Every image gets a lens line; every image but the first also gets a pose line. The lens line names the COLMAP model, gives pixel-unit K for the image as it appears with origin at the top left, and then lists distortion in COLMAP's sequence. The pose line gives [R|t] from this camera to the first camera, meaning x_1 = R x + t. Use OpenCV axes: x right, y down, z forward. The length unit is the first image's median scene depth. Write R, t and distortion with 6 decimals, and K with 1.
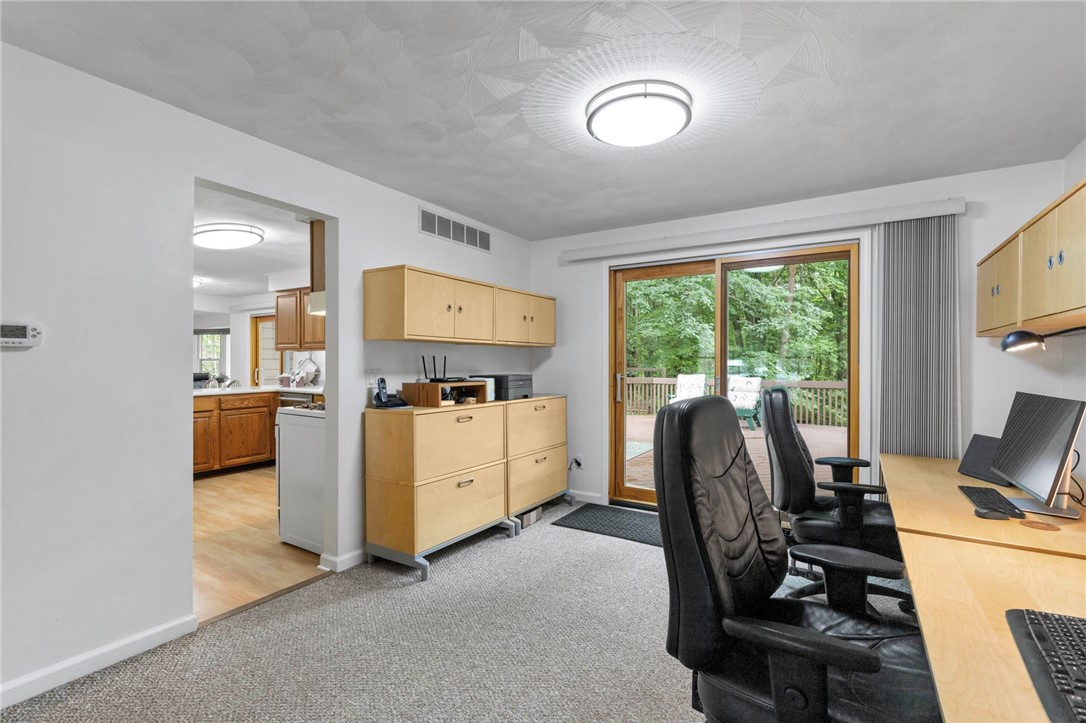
lens RADIAL K [[491.2, 0, 543.0], [0, 491.2, 361.5], [0, 0, 1]] dist [0.014881, -0.000236]
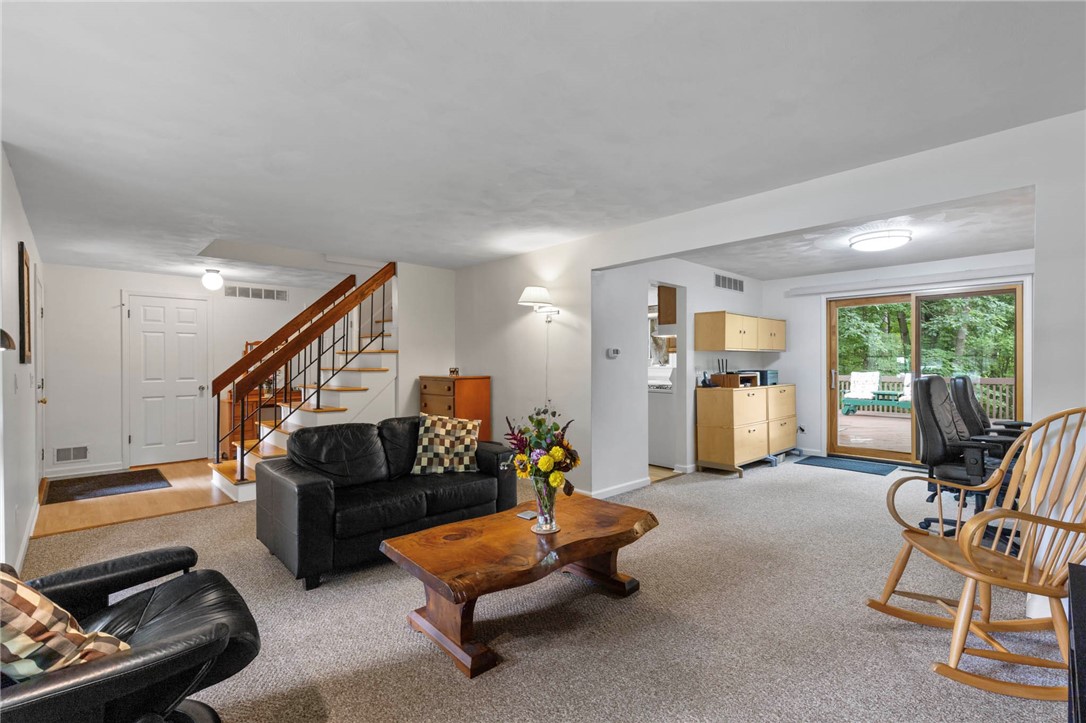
lens RADIAL K [[481.5, 0, 543.0], [0, 481.5, 361.5], [0, 0, 1]] dist [-0.001242, -0.000402]
pose [[0.966481, -0.004608, -0.256696, -0.382980], [0.005010, 0.999987, 0.000910, -0.006949], [0.256689, -0.002166, 0.966492, -0.754888]]
